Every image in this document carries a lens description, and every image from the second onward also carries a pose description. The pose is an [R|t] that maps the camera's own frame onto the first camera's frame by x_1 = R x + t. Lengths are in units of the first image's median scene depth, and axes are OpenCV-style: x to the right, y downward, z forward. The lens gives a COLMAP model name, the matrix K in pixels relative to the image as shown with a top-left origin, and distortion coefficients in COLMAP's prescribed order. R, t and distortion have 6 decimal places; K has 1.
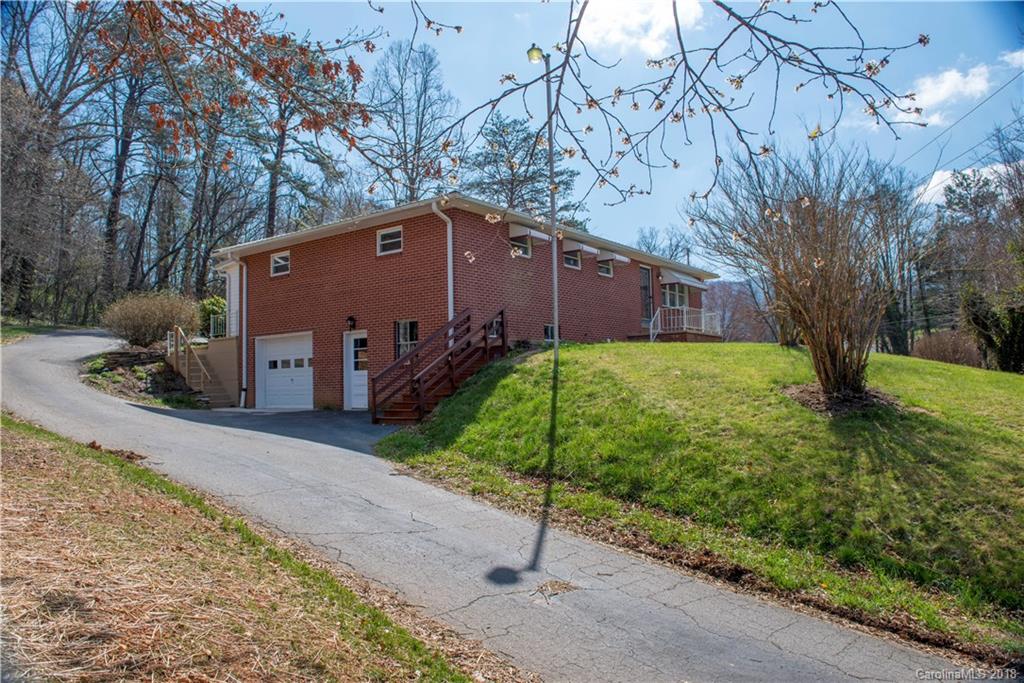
lens RADIAL K [[709.8, 0, 514.6], [0, 709.8, 346.3], [0, 0, 1]] dist [-0.028881, -0.004386]
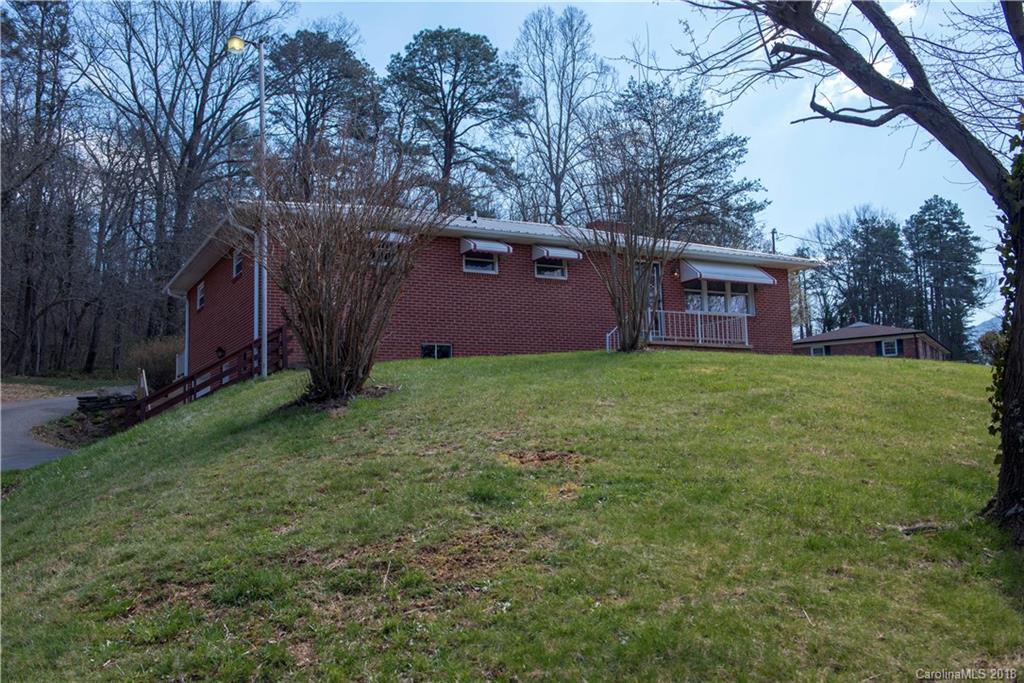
lens RADIAL K [[945.7, 0, 503.8], [0, 945.7, 340.0], [0, 0, 1]] dist [0.008317, 0.000000]
pose [[0.907941, -0.060626, -0.414690, 0.366501], [0.035263, 0.997024, -0.068555, 0.027838], [0.417612, 0.047621, 0.907377, 0.022701]]
